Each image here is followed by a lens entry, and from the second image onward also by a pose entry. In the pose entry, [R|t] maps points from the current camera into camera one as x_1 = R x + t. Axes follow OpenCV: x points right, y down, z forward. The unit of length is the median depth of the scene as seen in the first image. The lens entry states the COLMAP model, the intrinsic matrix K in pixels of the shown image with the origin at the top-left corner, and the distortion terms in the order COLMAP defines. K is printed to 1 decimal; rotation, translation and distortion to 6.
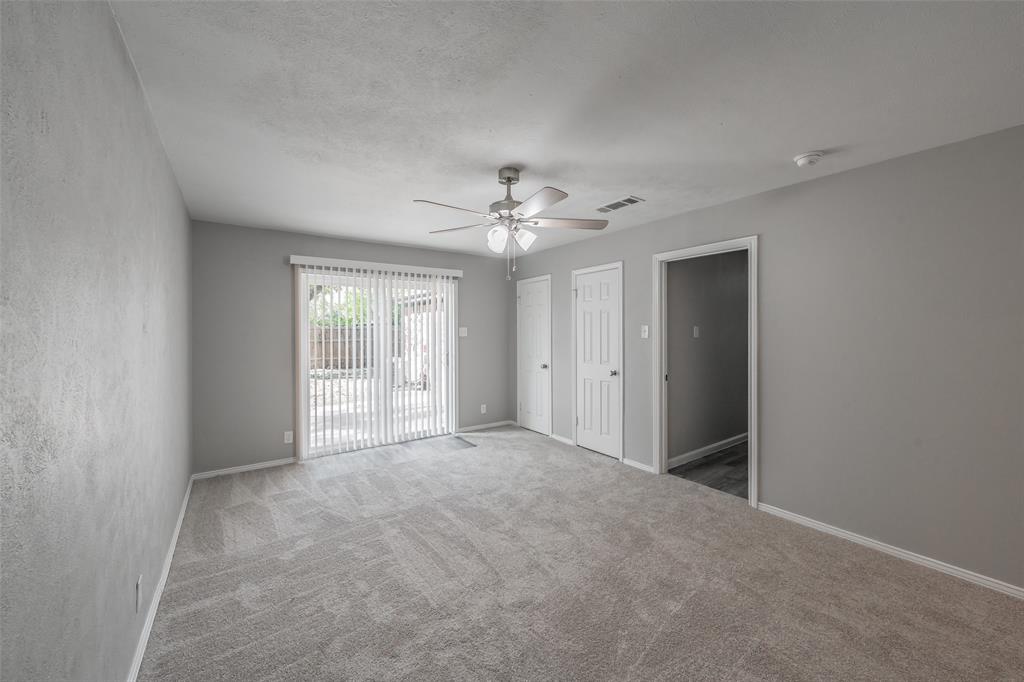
lens RADIAL K [[378.8, 0, 505.6], [0, 378.8, 333.8], [0, 0, 1]] dist [-0.001115, -0.000075]
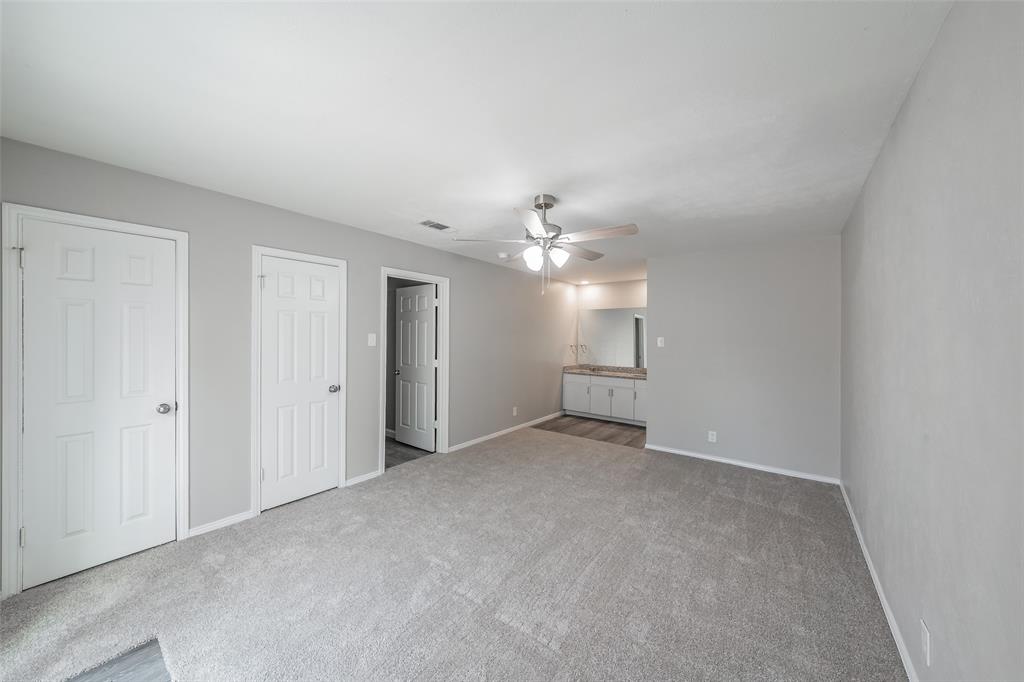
lens RADIAL K [[356.4, 0, 515.9], [0, 356.4, 337.7], [0, 0, 1]] dist [-0.000597, -0.000056]
pose [[-0.301808, -0.002110, 0.953366, -0.568505], [0.004490, 0.999983, 0.003634, -0.010611], [-0.953358, 0.005377, -0.301793, 0.808645]]
